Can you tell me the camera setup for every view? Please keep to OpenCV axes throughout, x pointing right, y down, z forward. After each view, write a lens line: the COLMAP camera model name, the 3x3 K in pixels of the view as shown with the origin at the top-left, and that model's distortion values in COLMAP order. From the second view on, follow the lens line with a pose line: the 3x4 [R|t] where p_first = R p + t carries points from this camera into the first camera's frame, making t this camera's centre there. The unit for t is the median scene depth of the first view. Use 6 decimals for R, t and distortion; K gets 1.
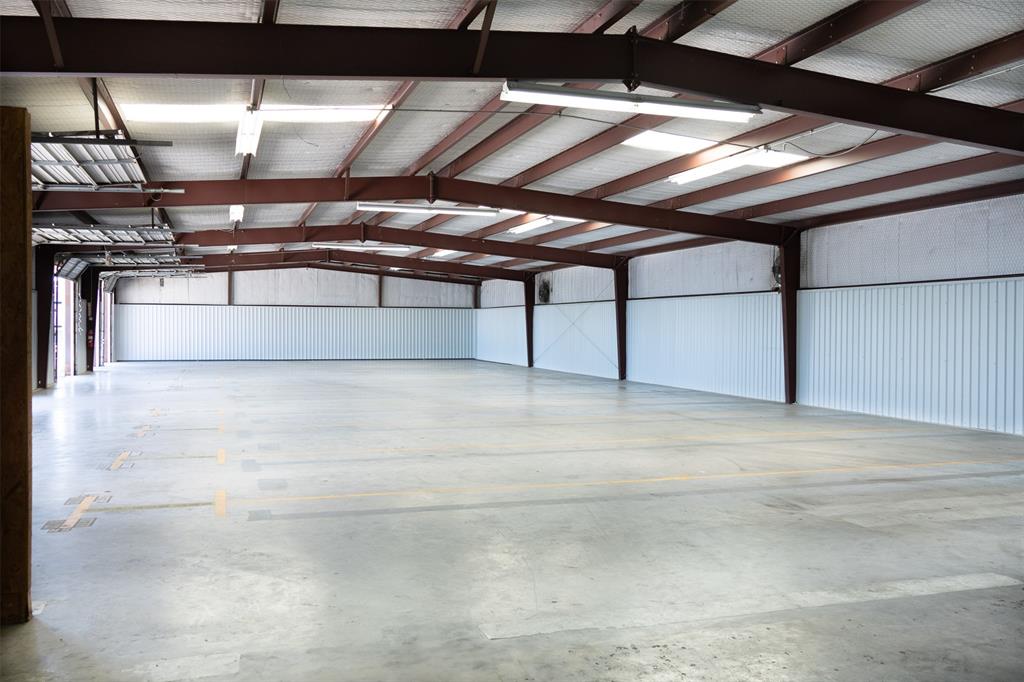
lens RADIAL K [[867.0, 0, 512.0], [0, 867.0, 341.0], [0, 0, 1]] dist [0.002814, 0.000800]
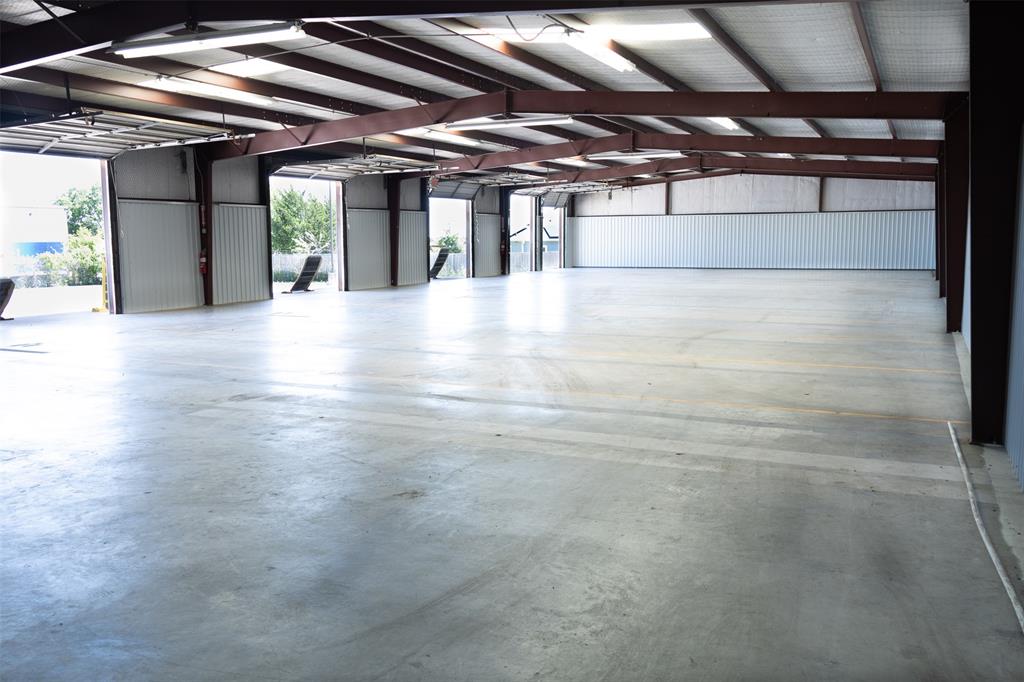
lens RADIAL K [[871.1, 0, 512.0], [0, 871.1, 341.0], [0, 0, 1]] dist [0.018719, 0.007594]
pose [[0.730724, 0.070539, -0.679019, 0.306577], [0.001241, 0.994508, 0.104649, -0.000035], [0.682672, -0.077313, 0.726623, 0.103346]]
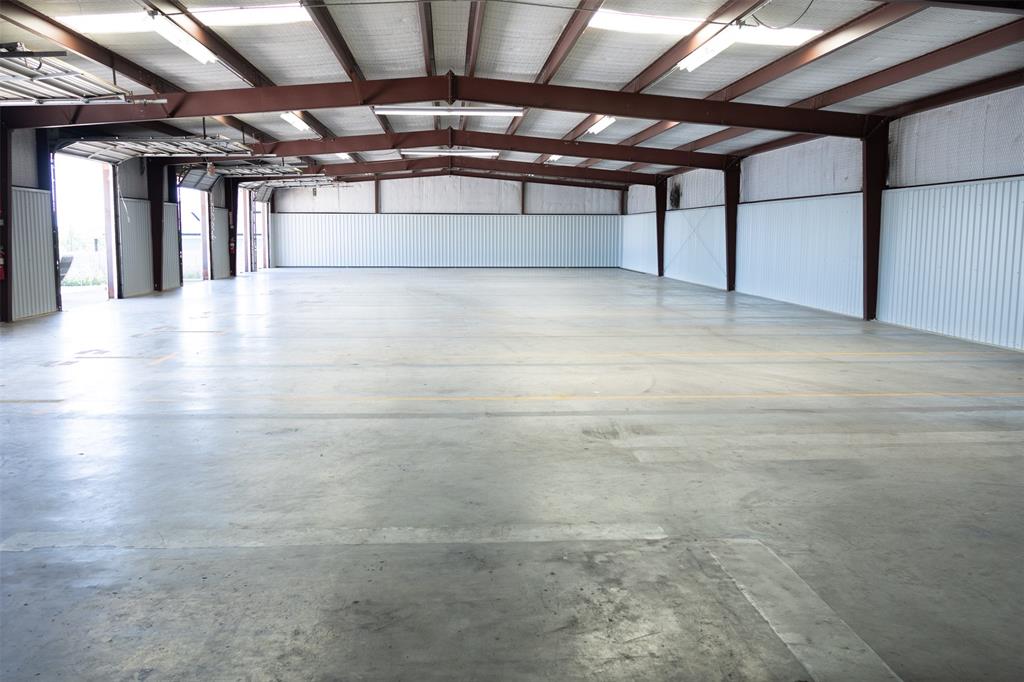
lens RADIAL K [[871.1, 0, 512.0], [0, 871.1, 341.0], [0, 0, 1]] dist [0.018719, 0.007594]
pose [[0.968876, 0.027890, -0.245969, 0.103707], [-0.001836, 0.994415, 0.105521, -0.000019], [0.247538, -0.101785, 0.963517, 0.026651]]
